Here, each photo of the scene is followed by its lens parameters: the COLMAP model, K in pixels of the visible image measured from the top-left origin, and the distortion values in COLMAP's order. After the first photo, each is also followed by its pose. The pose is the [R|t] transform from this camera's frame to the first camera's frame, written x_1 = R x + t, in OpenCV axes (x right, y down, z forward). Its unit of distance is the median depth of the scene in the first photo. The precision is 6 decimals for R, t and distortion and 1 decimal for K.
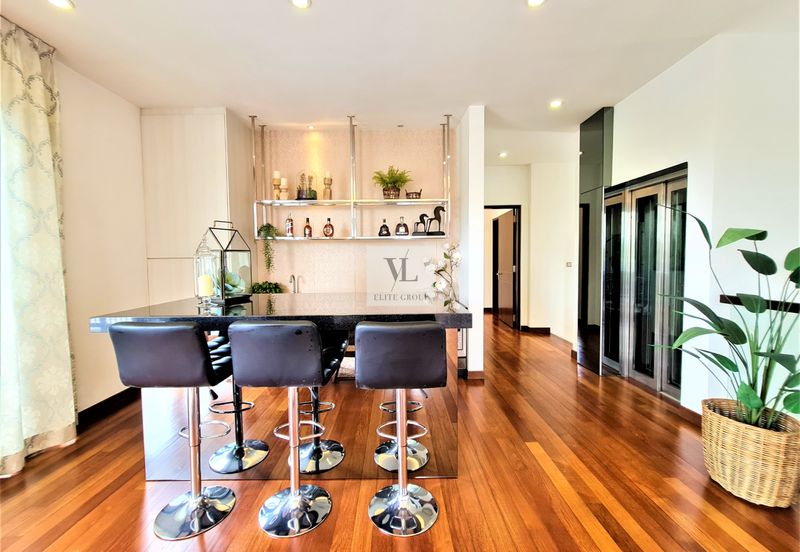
lens RADIAL K [[328.4, 0, 399.7], [0, 328.4, 273.7], [0, 0, 1]] dist [-0.000784, -0.000100]
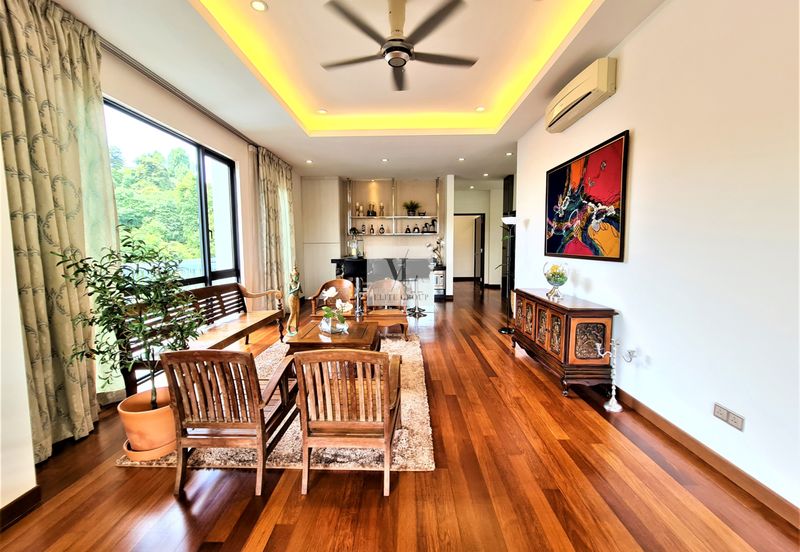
lens RADIAL K [[328.4, 0, 399.0], [0, 328.4, 277.5], [0, 0, 1]] dist [-0.000784, -0.000100]
pose [[0.999363, 0.004906, -0.035338, -0.027868], [-0.003256, 0.998908, 0.046598, 0.071982], [0.035528, -0.046453, 0.998288, -1.130619]]
